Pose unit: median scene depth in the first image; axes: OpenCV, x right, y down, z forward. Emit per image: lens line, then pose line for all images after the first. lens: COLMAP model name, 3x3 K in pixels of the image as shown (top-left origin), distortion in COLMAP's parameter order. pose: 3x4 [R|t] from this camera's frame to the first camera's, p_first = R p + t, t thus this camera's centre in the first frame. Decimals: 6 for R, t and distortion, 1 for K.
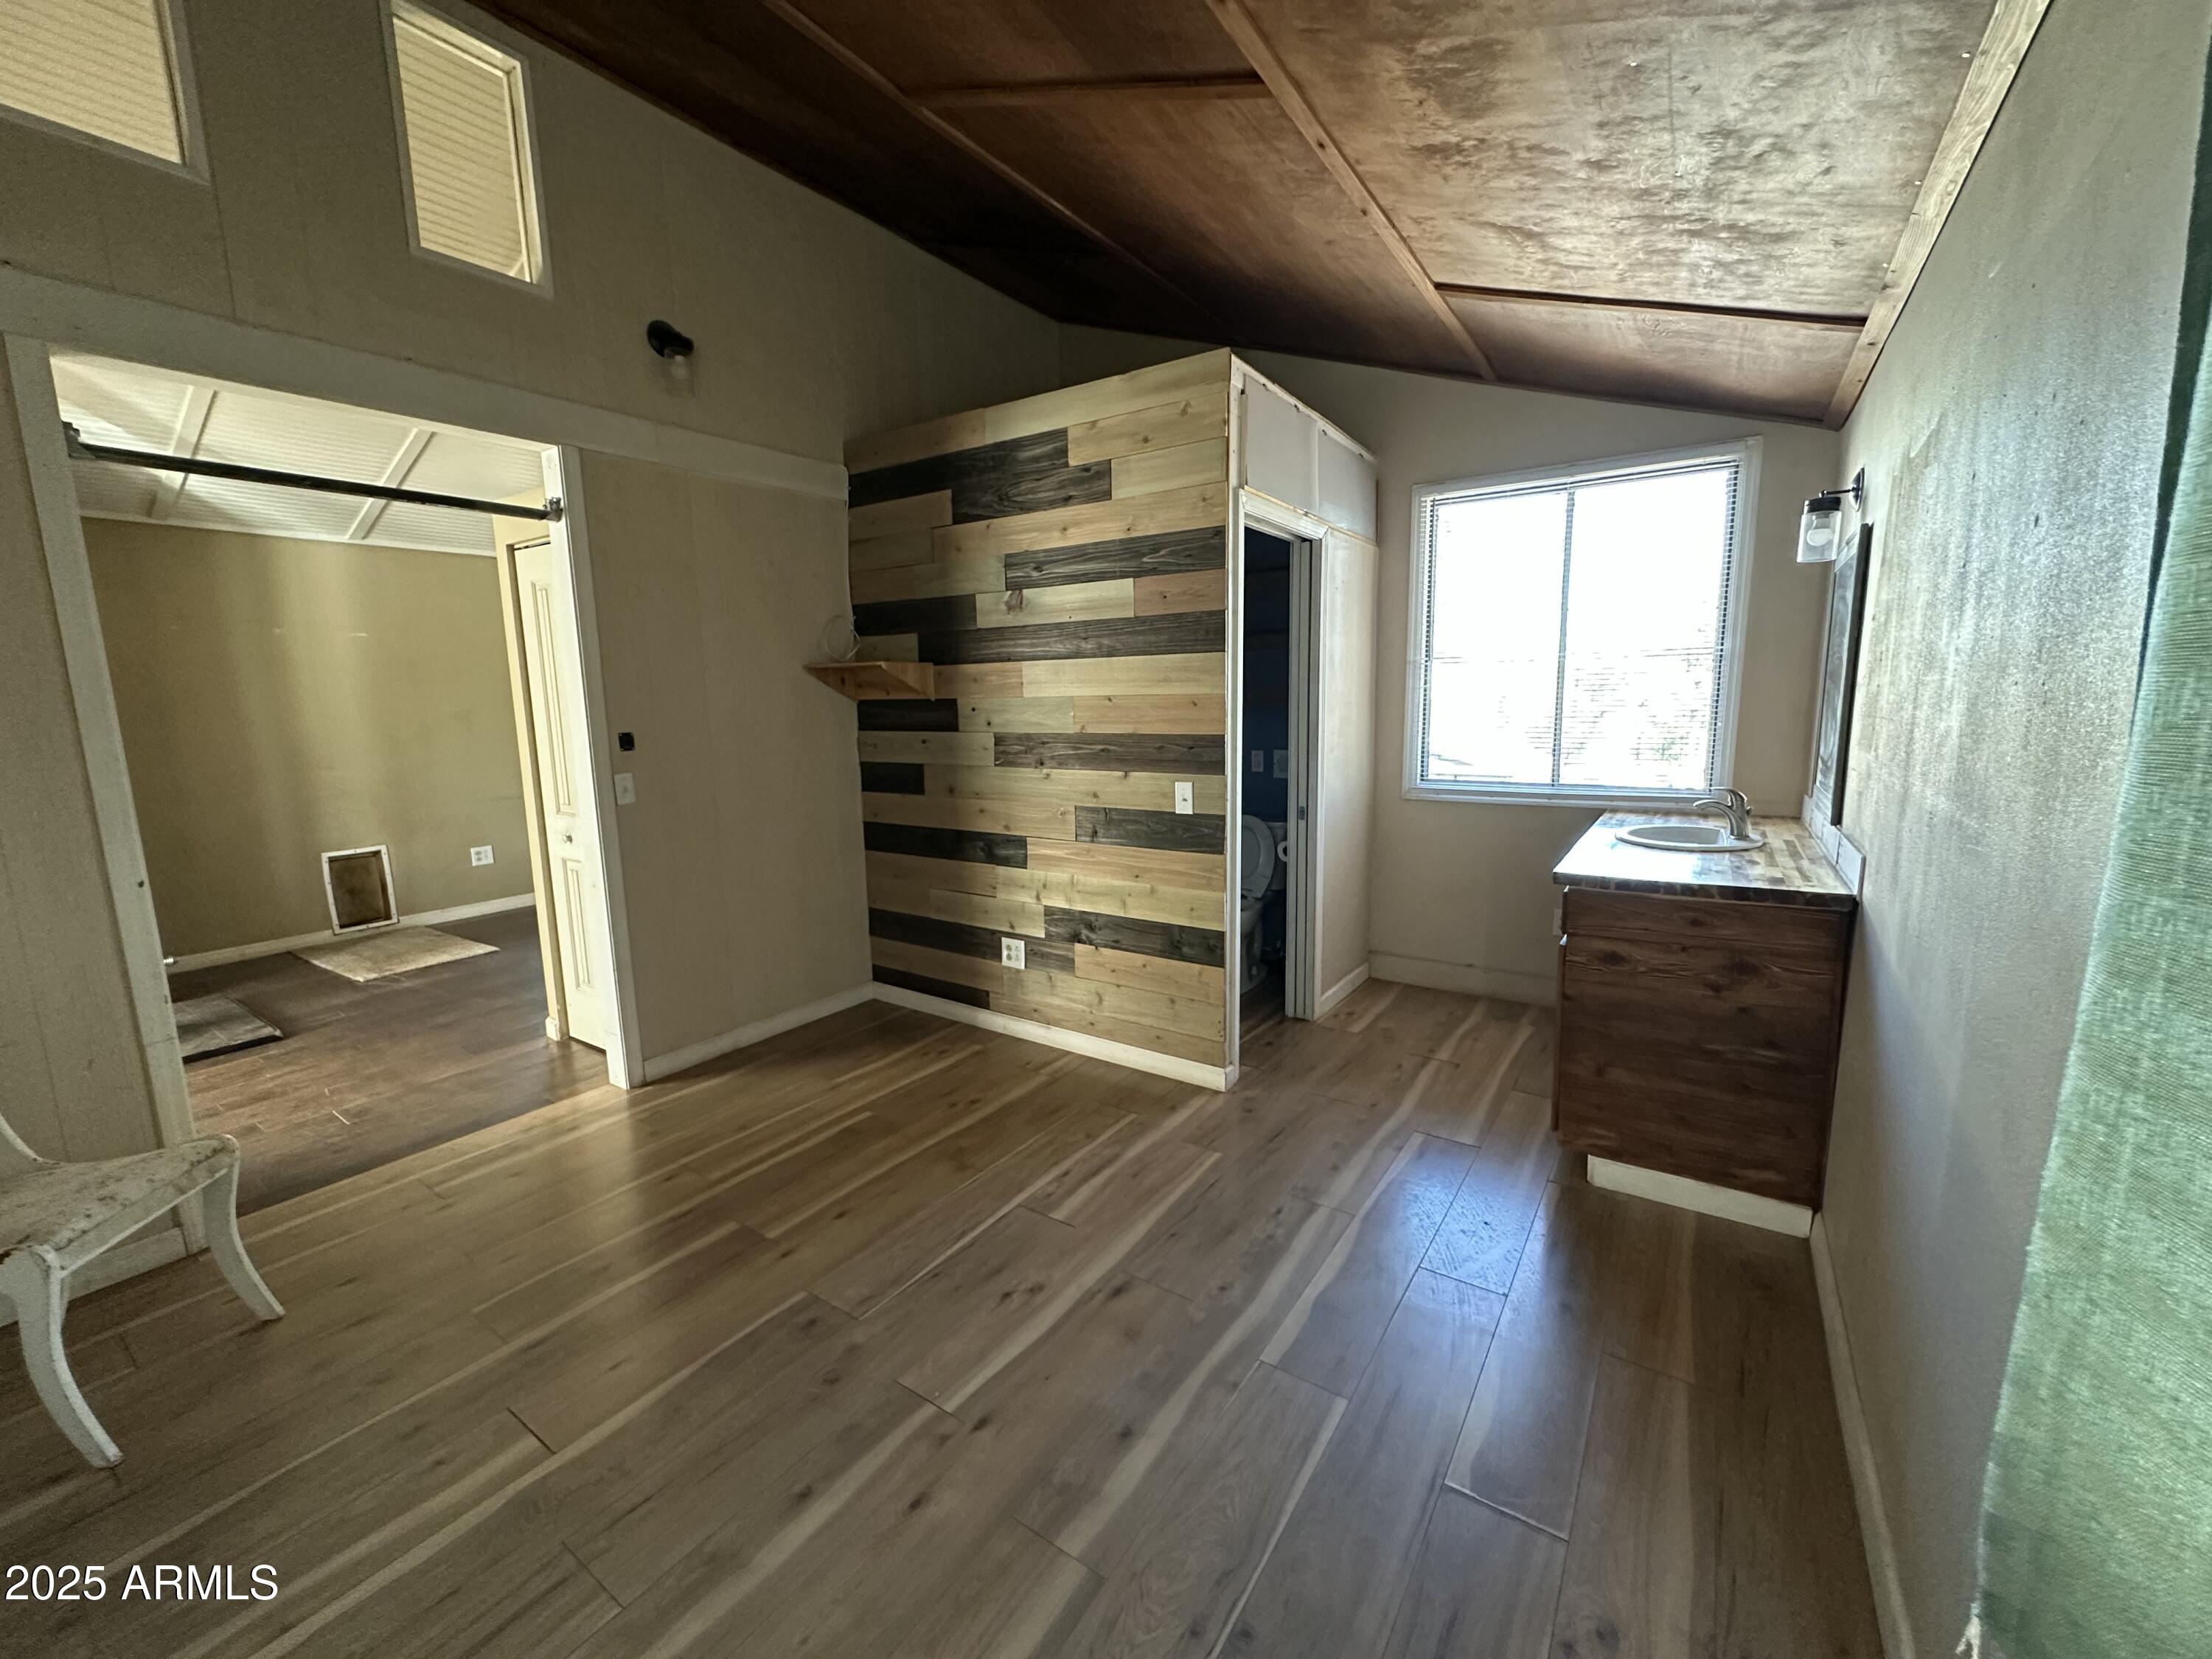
lens RADIAL K [[882.1, 0, 1105.7], [0, 882.1, 827.6], [0, 0, 1]] dist [-0.000495, 0.000239]
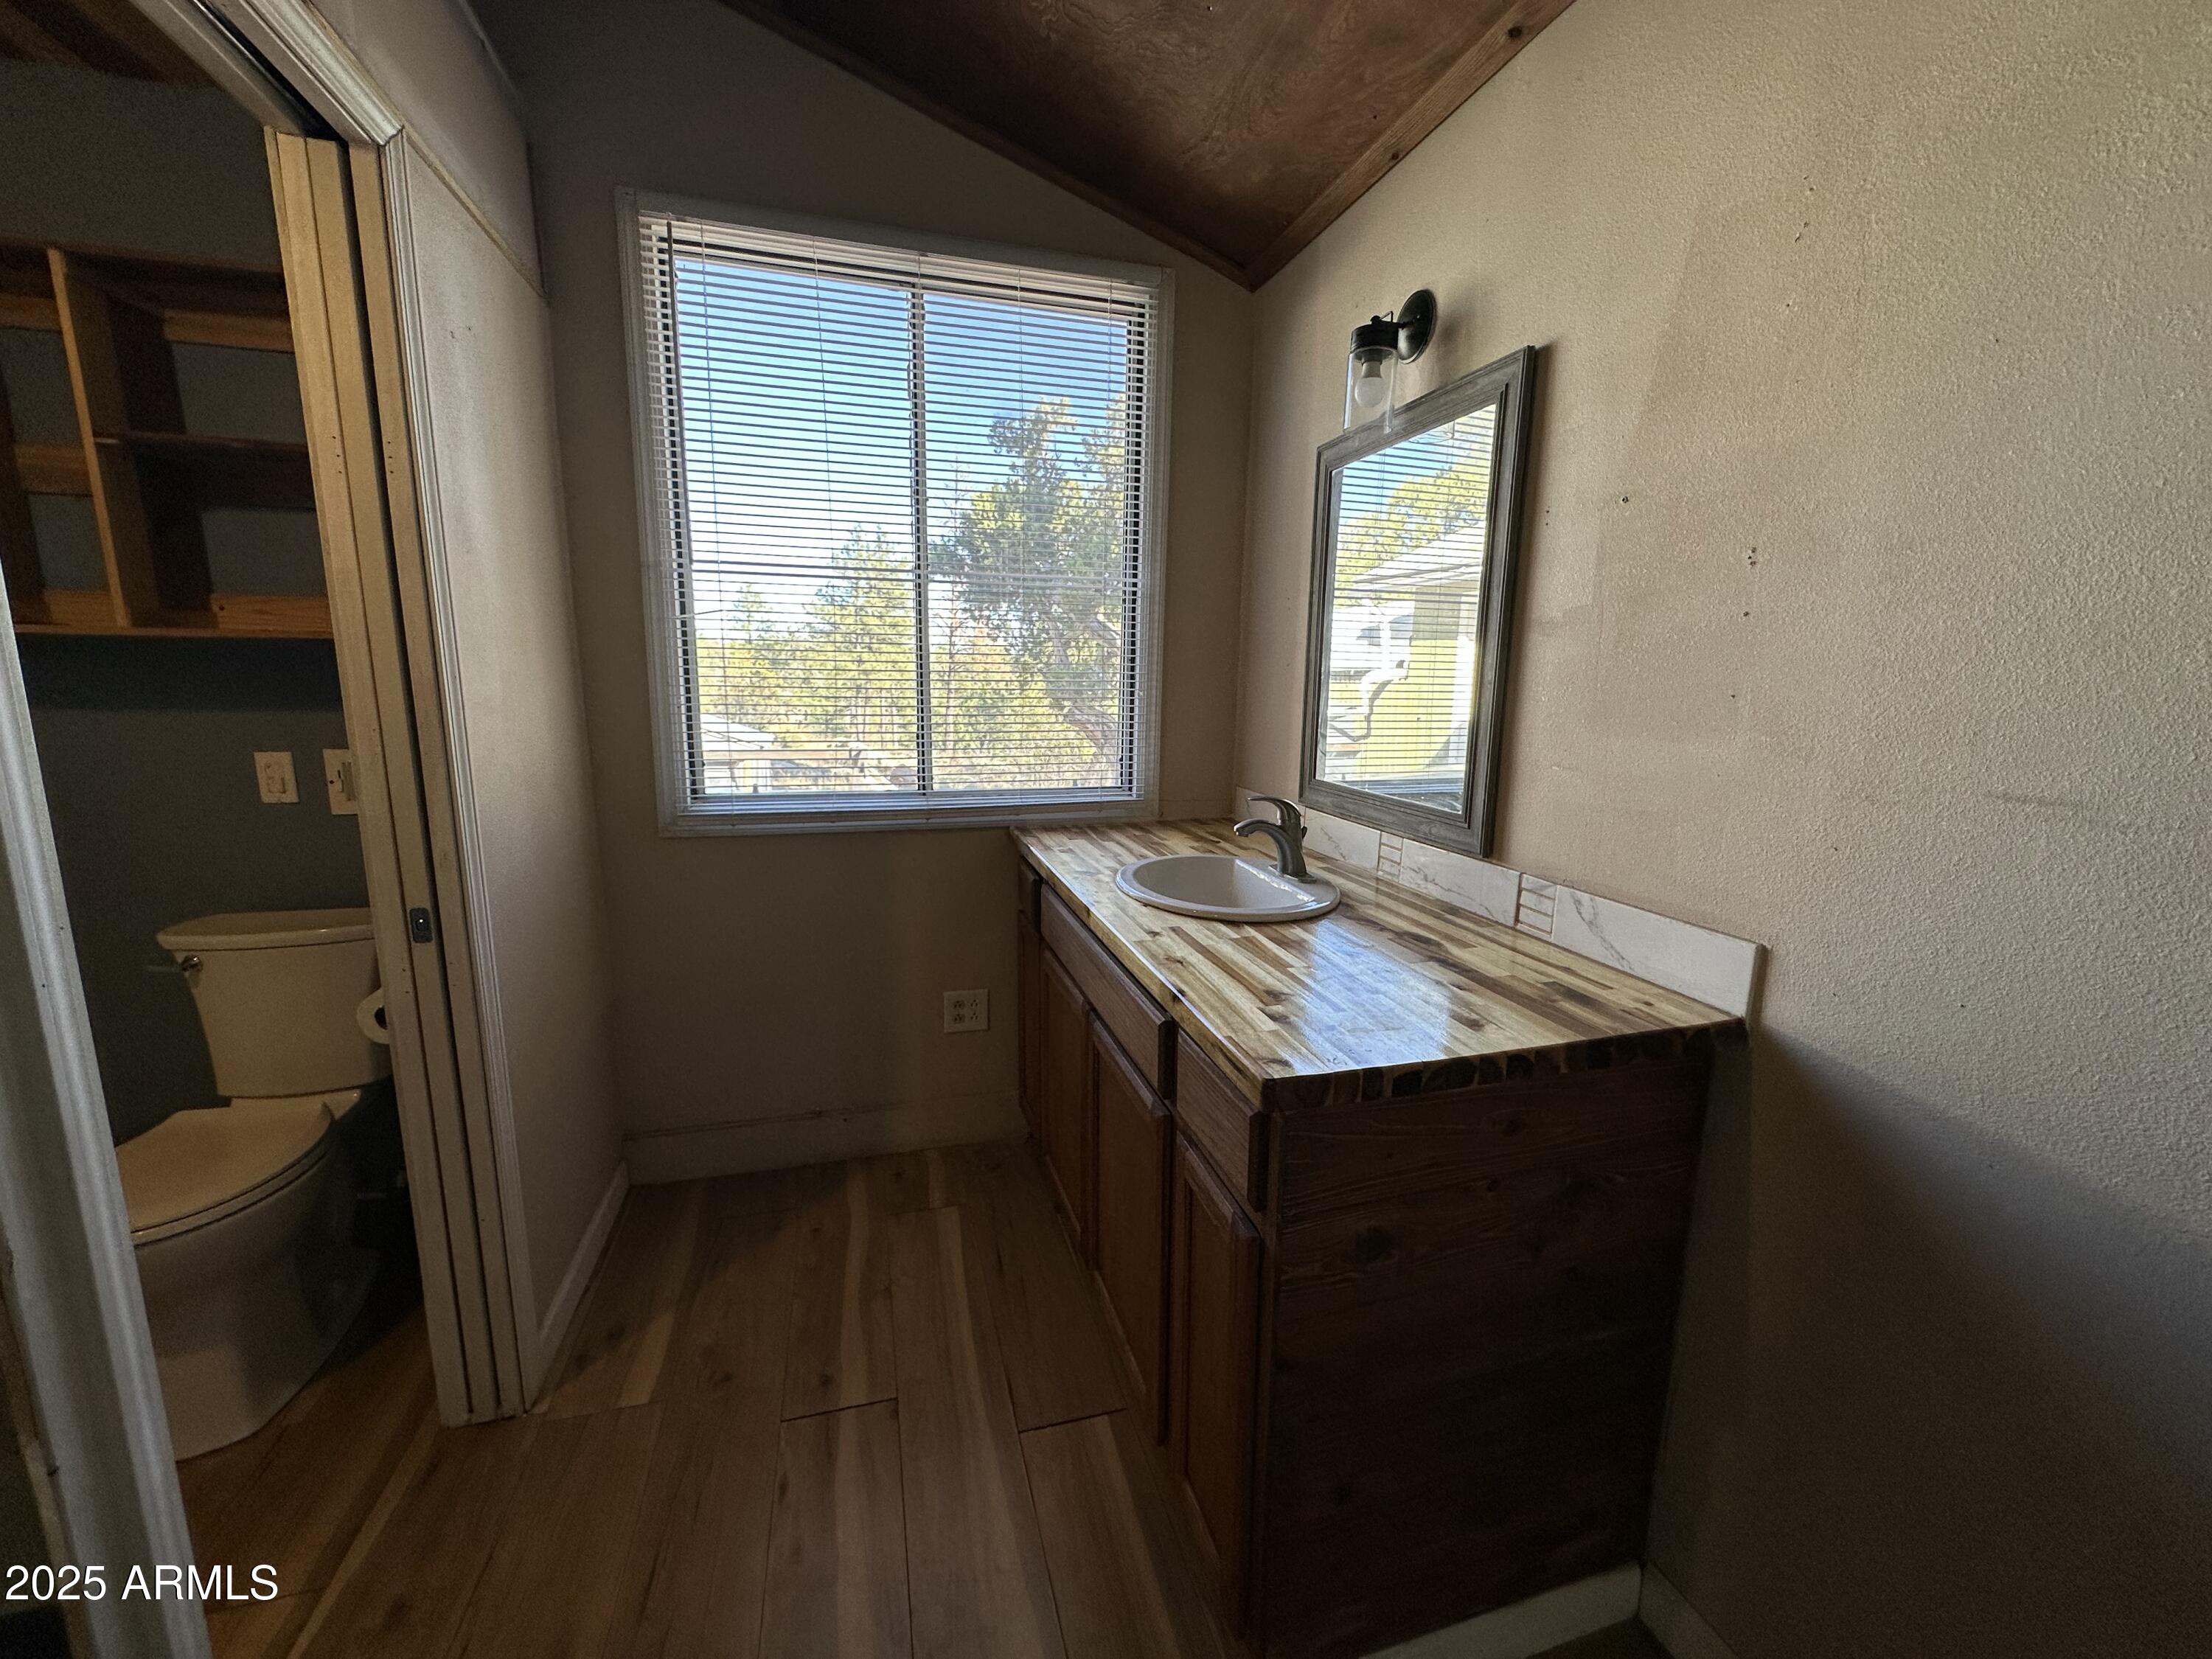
lens RADIAL K [[882.1, 0, 1101.6], [0, 882.1, 827.6], [0, 0, 1]] dist [-0.000495, 0.000239]
pose [[0.641800, -0.104428, 0.759728, 0.149162], [0.084286, 0.994289, 0.065467, -0.065781], [-0.762226, 0.022018, 0.646936, 0.627749]]
